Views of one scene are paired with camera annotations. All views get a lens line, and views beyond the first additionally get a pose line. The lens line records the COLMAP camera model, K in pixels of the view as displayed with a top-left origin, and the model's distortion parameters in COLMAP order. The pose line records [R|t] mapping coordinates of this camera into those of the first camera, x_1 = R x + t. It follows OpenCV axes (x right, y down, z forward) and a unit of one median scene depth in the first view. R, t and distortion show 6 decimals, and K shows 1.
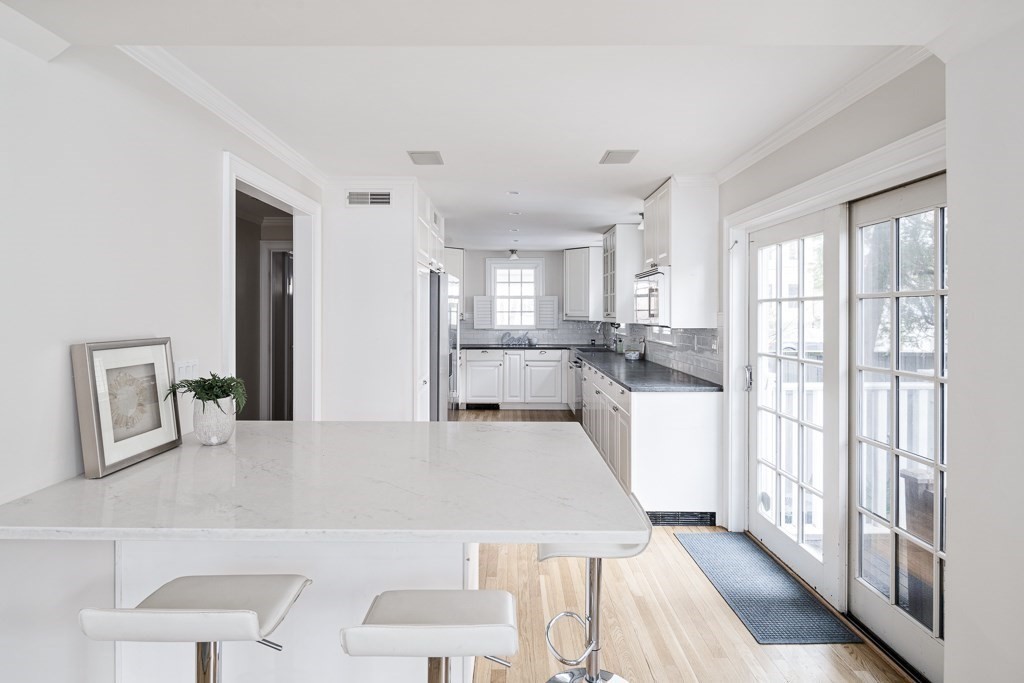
lens RADIAL K [[537.9, 0, 505.4], [0, 537.9, 315.3], [0, 0, 1]] dist [0.039880, 0.000226]
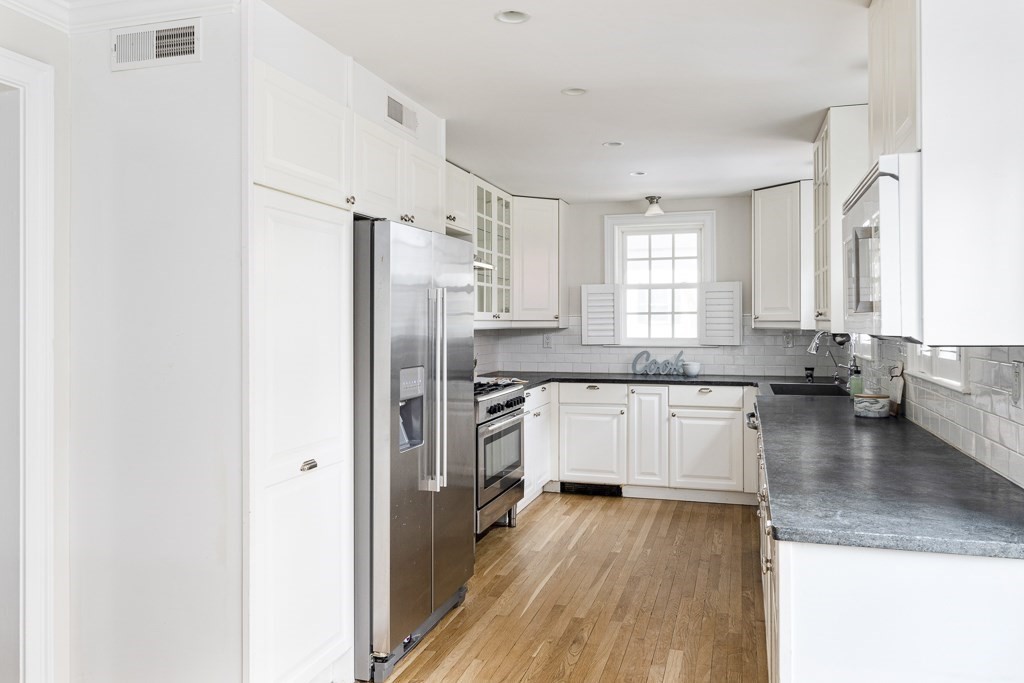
lens RADIAL K [[766.0, 0, 511.1], [0, 766.0, 320.9], [0, 0, 1]] dist [0.004531, 0.005253]
pose [[0.958563, -0.003880, -0.284854, 0.100641], [0.002367, 0.999981, -0.005657, 0.005549], [0.284870, 0.004748, 0.958554, 0.244184]]
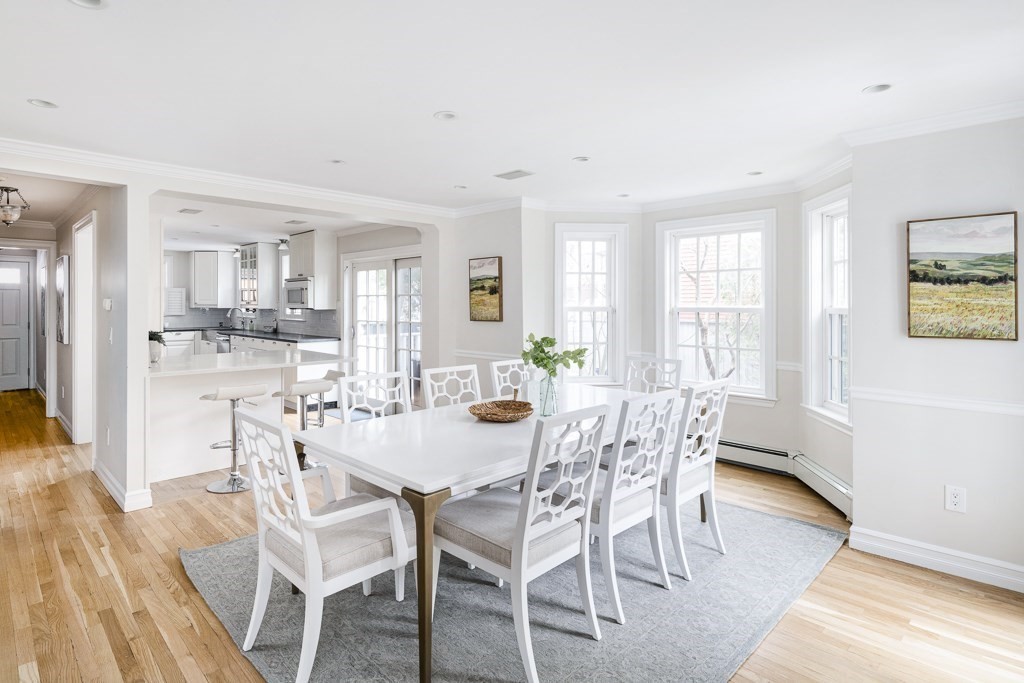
lens RADIAL K [[537.9, 0, 505.4], [0, 537.9, 315.3], [0, 0, 1]] dist [0.039880, 0.000226]
pose [[0.697934, -0.012255, 0.716057, -0.301871], [0.002437, 0.999888, 0.014736, 0.009153], [-0.716158, -0.008540, 0.697886, -0.416439]]
